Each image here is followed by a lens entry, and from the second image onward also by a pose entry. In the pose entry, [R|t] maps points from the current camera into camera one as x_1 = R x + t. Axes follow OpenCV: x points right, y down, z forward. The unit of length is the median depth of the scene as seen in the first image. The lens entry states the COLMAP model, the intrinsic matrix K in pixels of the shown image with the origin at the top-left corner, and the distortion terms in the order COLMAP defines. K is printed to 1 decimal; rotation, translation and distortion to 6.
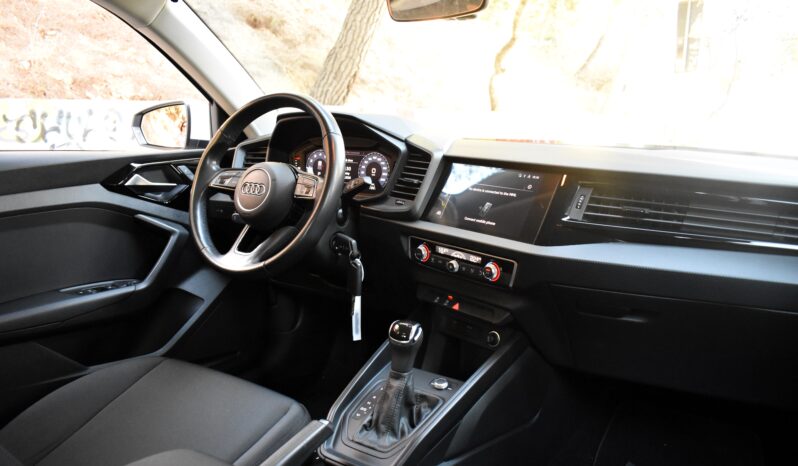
lens RADIAL K [[623.8, 0, 398.8], [0, 623.8, 246.3], [0, 0, 1]] dist [-0.092636, 0.004527]
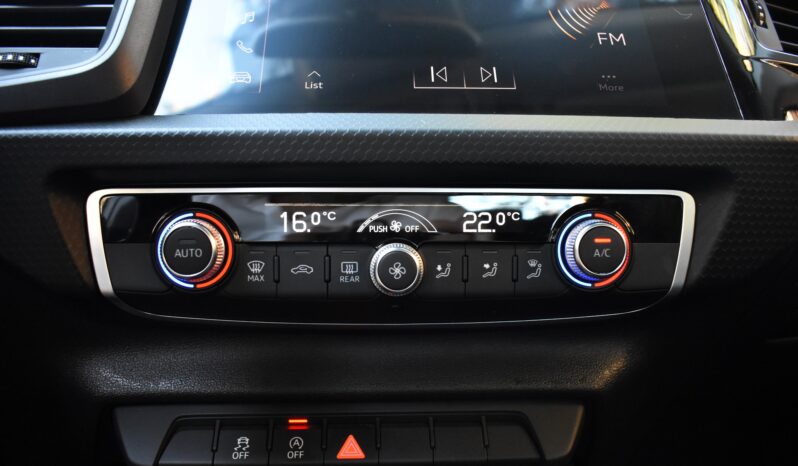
lens RADIAL K [[676.7, 0, 401.6], [0, 676.7, 249.9], [0, 0, 1]] dist [-0.097159, -0.002669]
pose [[0.638085, -0.054943, 0.768003, -0.103611], [0.182285, 0.979875, -0.081349, 0.046009], [-0.748078, 0.191903, 0.635258, 0.840495]]
